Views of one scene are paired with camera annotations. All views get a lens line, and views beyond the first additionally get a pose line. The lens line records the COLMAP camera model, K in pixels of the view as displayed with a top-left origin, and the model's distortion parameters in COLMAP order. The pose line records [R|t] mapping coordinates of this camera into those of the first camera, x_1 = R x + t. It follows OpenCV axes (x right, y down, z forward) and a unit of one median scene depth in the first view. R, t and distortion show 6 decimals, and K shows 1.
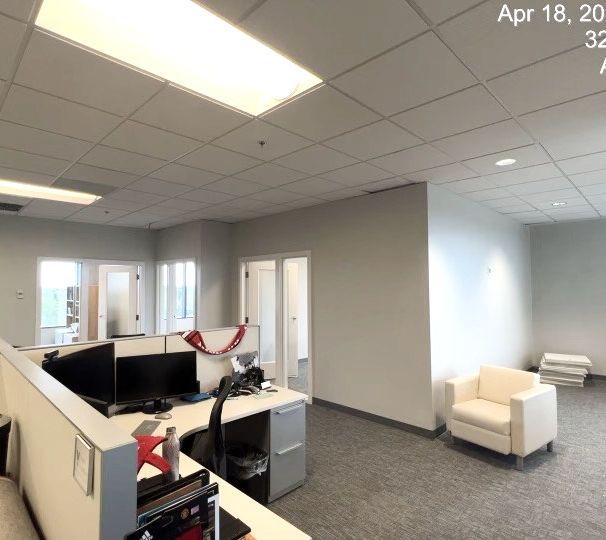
lens RADIAL K [[366.3, 0, 302.5], [0, 366.3, 270.9], [0, 0, 1]] dist [0.007008, 0.001748]
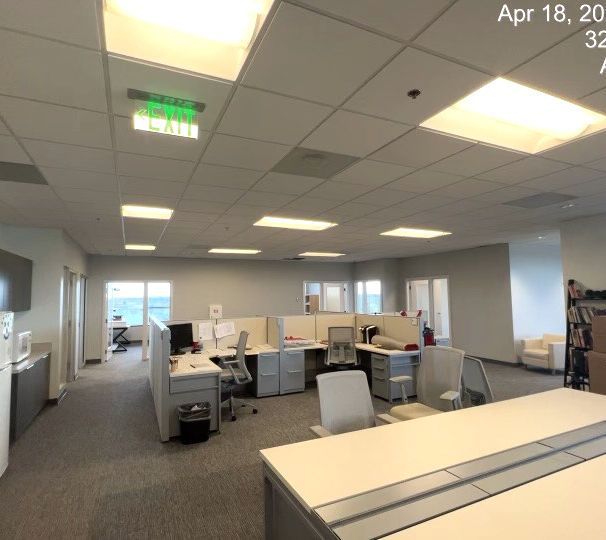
lens RADIAL K [[366.3, 0, 304.5], [0, 366.3, 268.7], [0, 0, 1]] dist [0.007008, 0.001748]
pose [[0.938500, -0.036287, -0.343368, -0.023197], [0.028387, 0.999205, -0.028010, -0.052422], [0.344111, 0.016540, 0.938783, -0.952292]]
